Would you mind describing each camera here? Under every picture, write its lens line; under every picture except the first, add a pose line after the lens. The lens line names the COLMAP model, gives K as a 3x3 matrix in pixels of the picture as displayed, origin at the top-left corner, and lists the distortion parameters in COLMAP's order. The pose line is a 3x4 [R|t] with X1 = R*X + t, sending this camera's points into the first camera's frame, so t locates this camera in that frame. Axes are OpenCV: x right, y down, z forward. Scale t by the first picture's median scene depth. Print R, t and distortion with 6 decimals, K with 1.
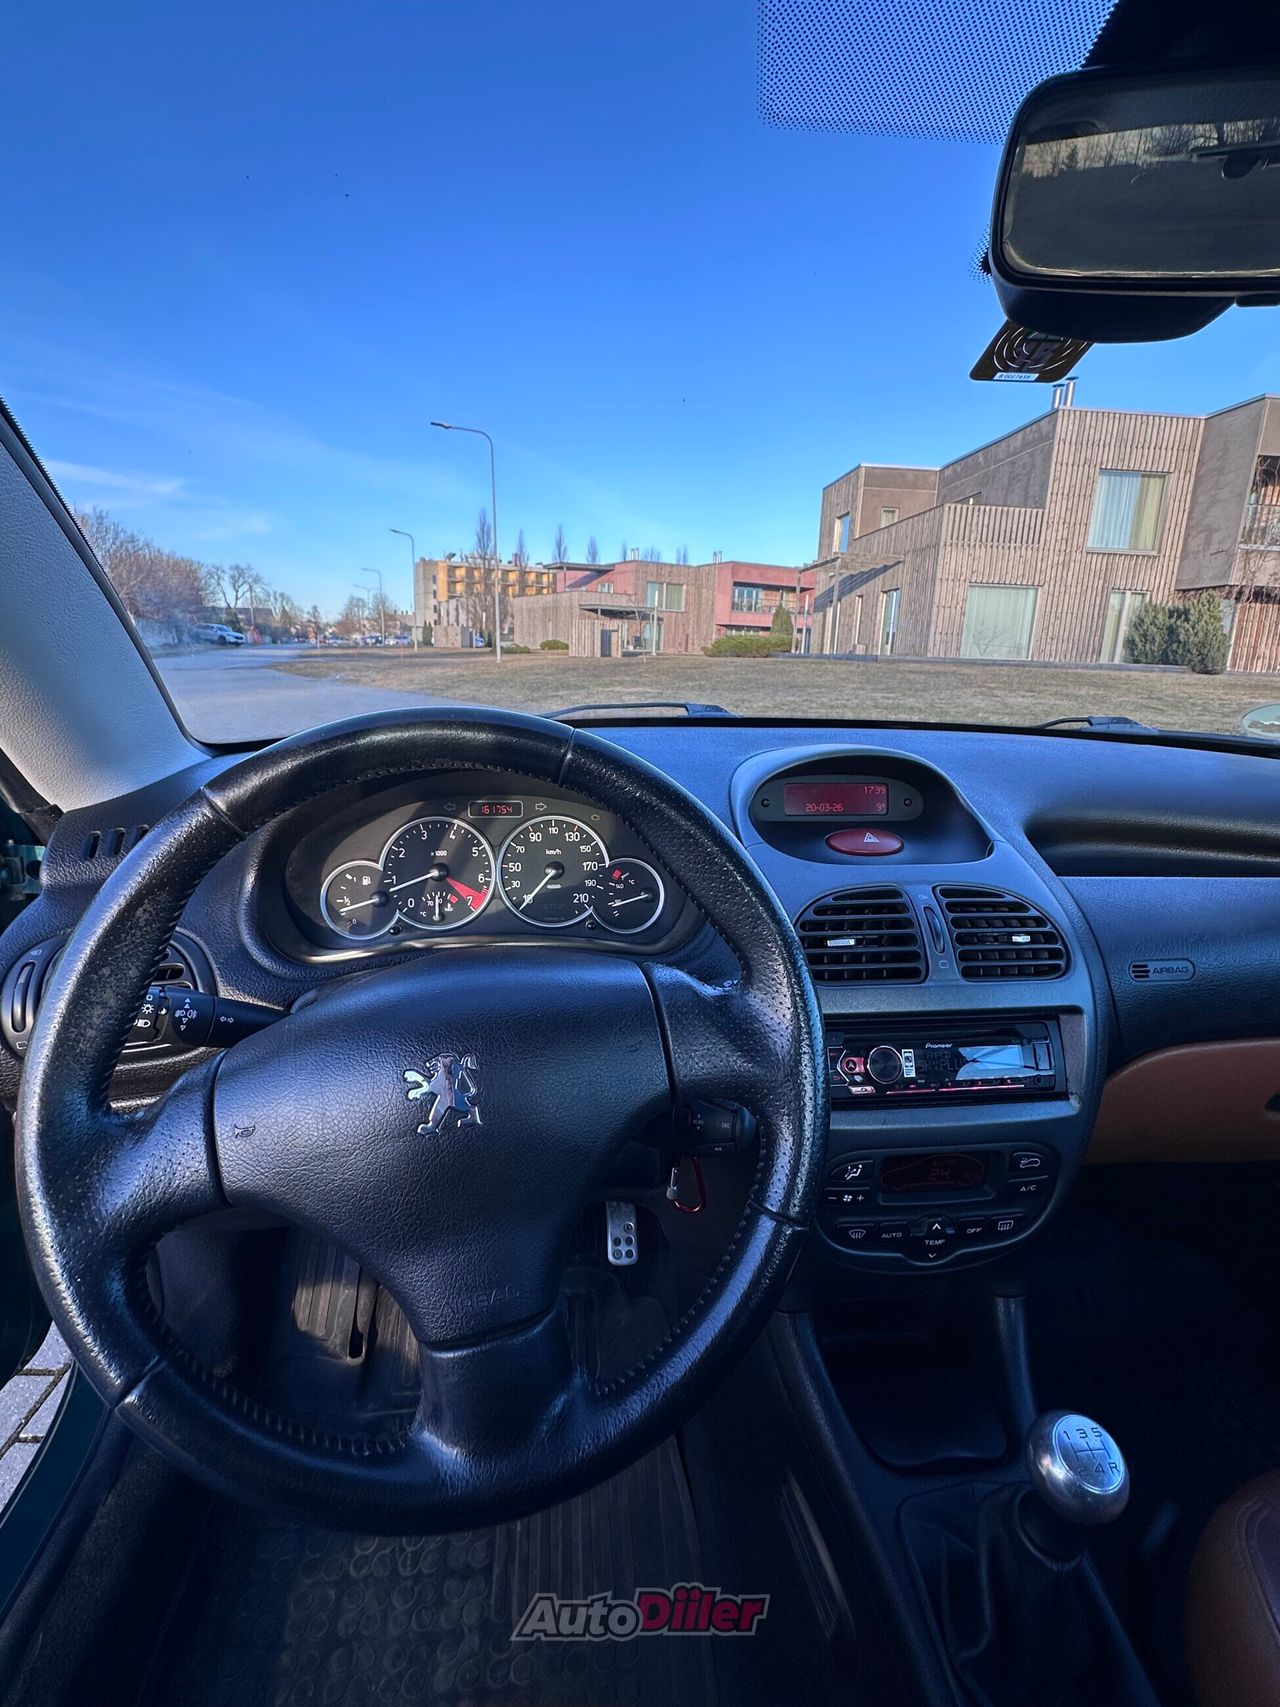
lens RADIAL K [[792.4, 0, 640.5], [0, 792.4, 858.7], [0, 0, 1]] dist [0.000706, 0.000301]
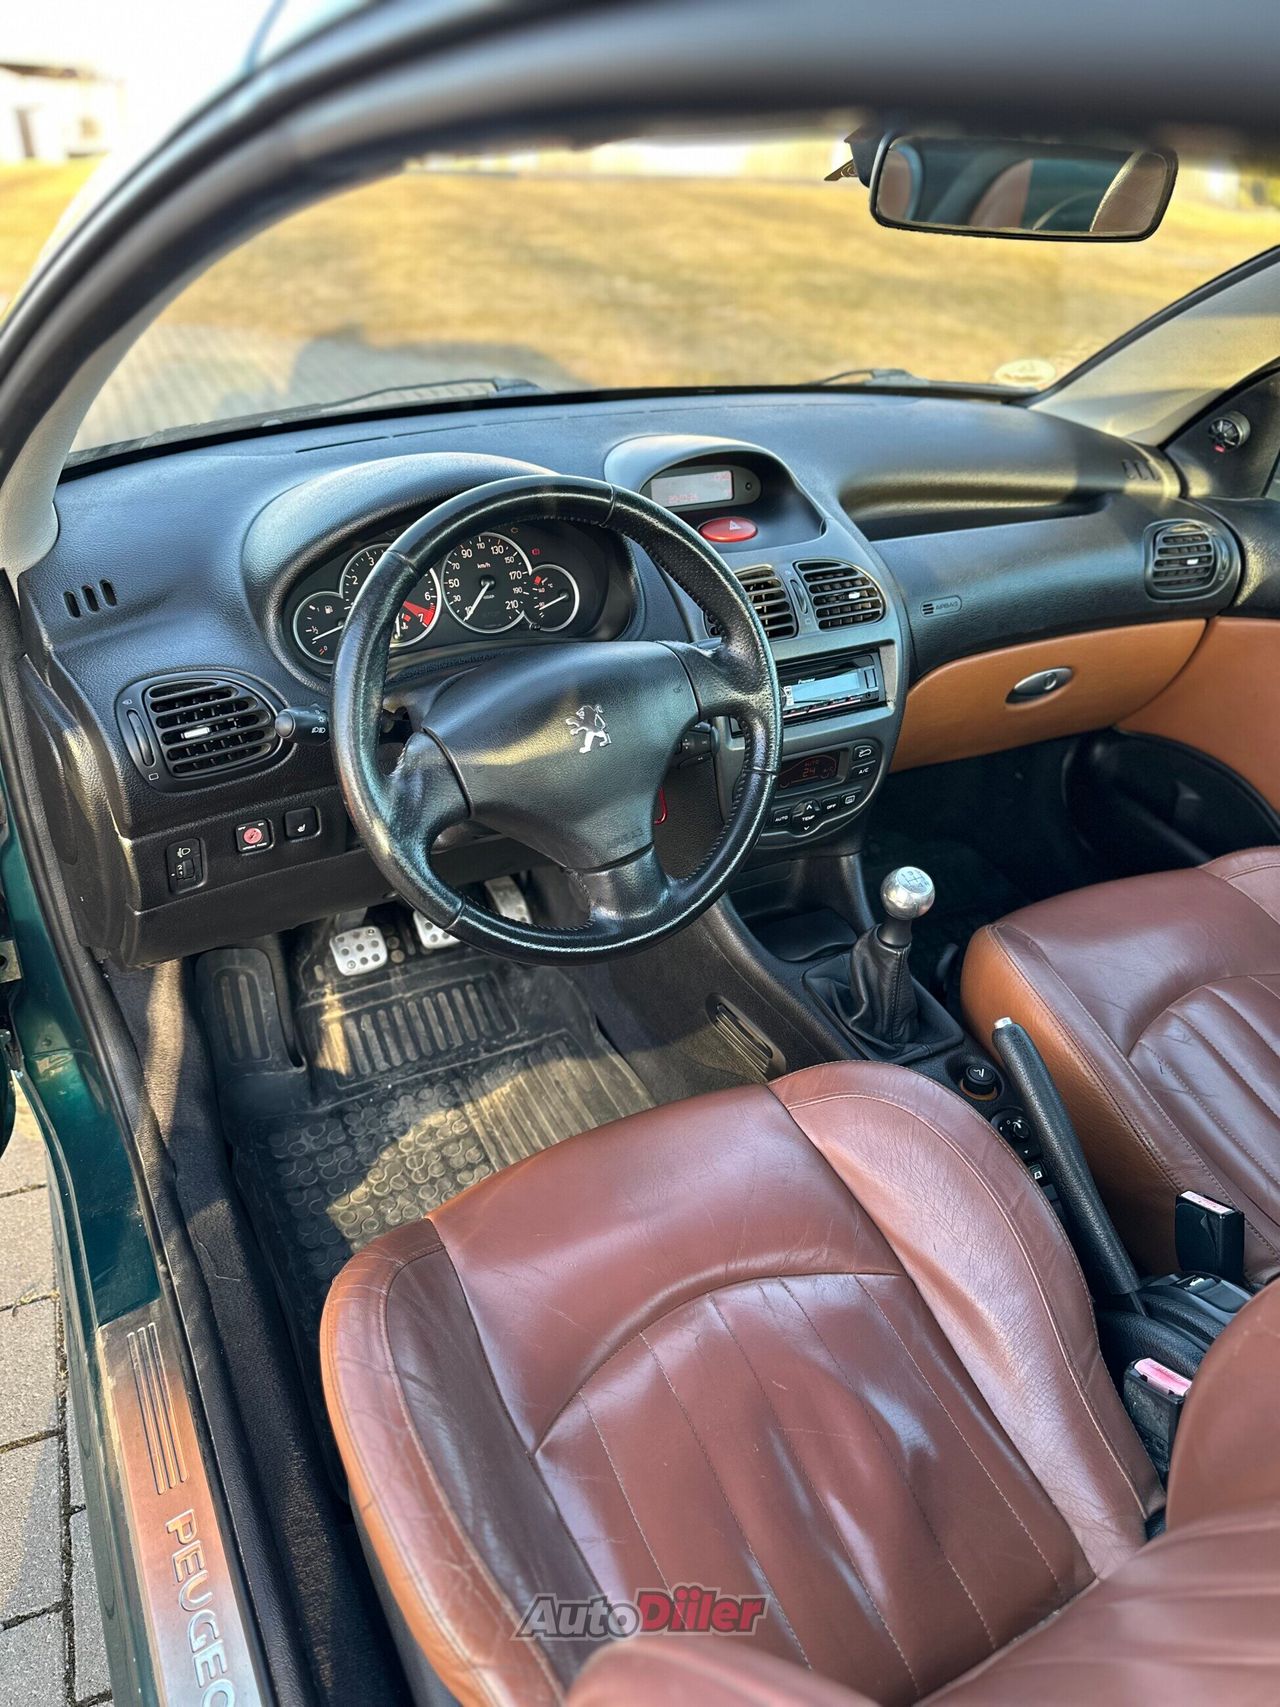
lens RADIAL K [[1187.6, 0, 642.2], [0, 1187.6, 878.8], [0, 0, 1]] dist [0.152634, -0.278428]
pose [[0.926907, -0.190932, 0.323093, -0.614183], [0.088801, 0.948045, 0.305492, -0.100383], [-0.364635, -0.254472, 0.895704, -0.839738]]
